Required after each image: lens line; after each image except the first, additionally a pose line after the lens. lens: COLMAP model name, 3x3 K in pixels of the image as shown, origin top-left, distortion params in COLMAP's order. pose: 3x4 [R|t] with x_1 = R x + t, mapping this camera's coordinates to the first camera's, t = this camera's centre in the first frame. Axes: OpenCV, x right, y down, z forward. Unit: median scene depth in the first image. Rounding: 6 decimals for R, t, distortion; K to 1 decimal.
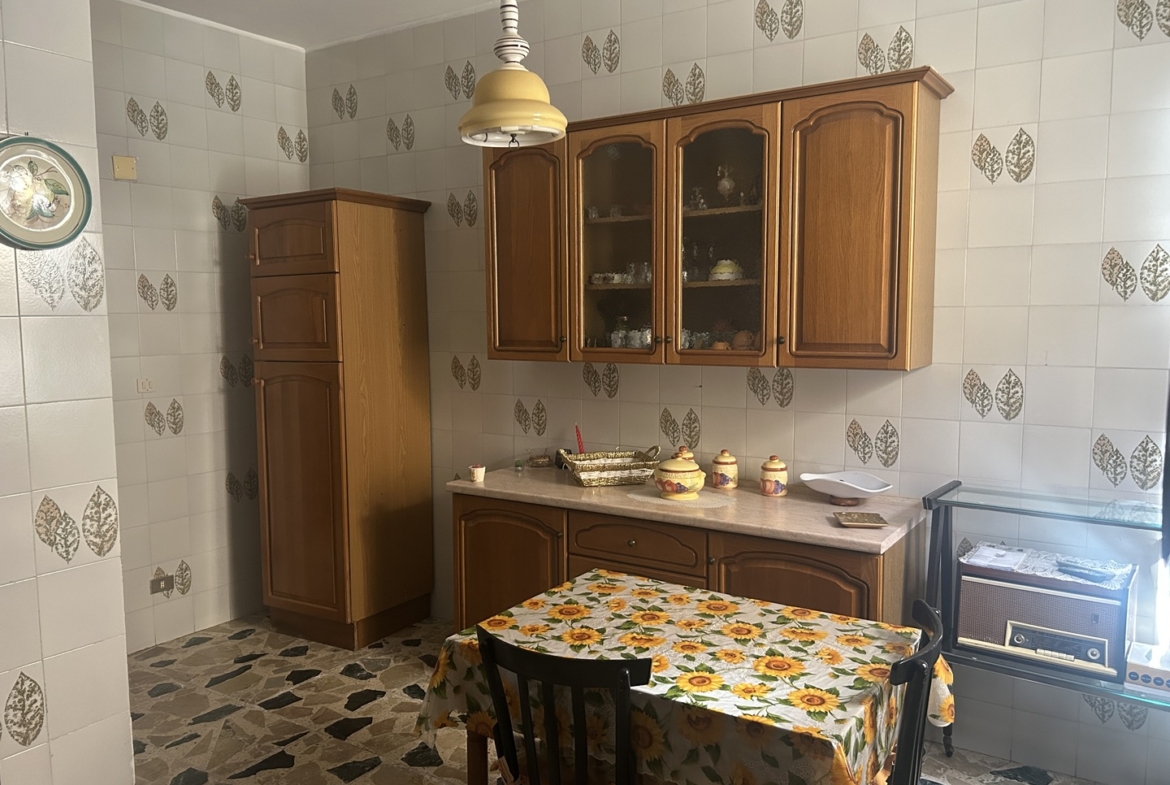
lens RADIAL K [[869.8, 0, 585.6], [0, 869.8, 391.9], [0, 0, 1]] dist [0.013564, 0.005503]
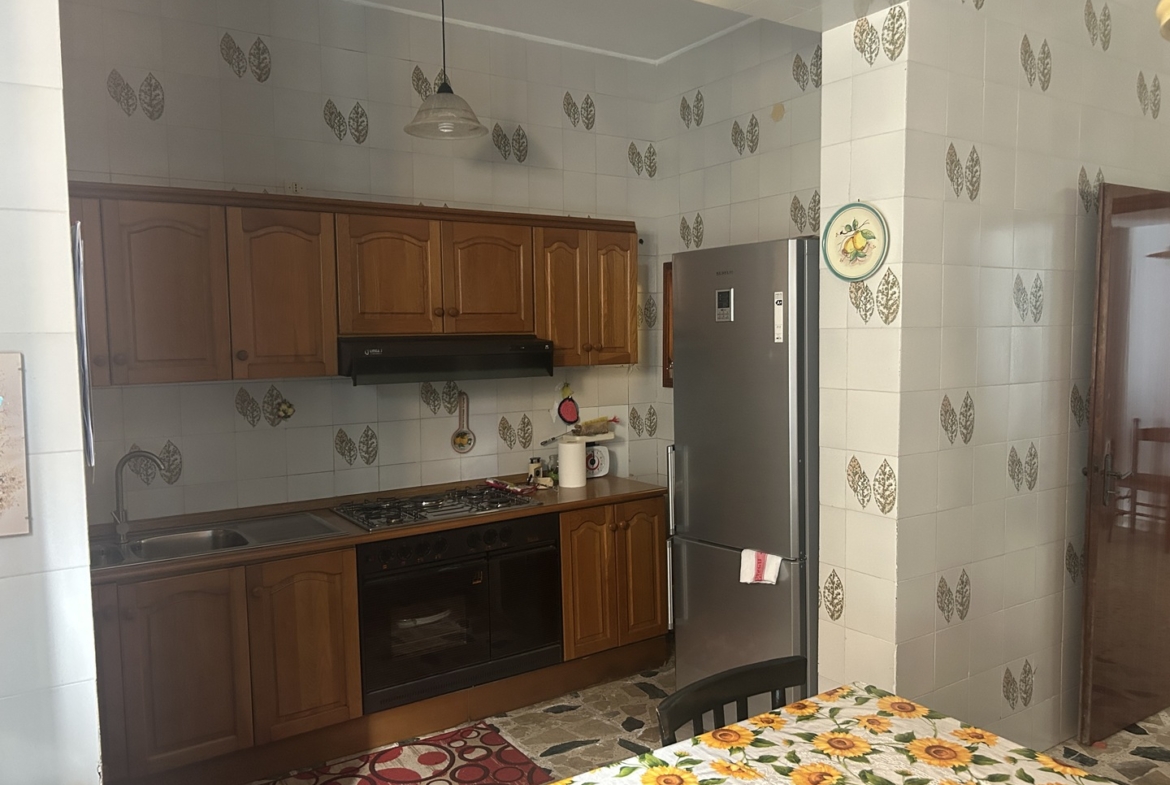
lens RADIAL K [[869.8, 0, 586.0], [0, 869.8, 393.5], [0, 0, 1]] dist [0.013564, 0.005503]
pose [[-0.387066, 0.079236, -0.918641, 0.778084], [-0.073805, 0.990442, 0.116526, -0.104585], [0.919094, 0.112903, -0.377518, 1.049207]]
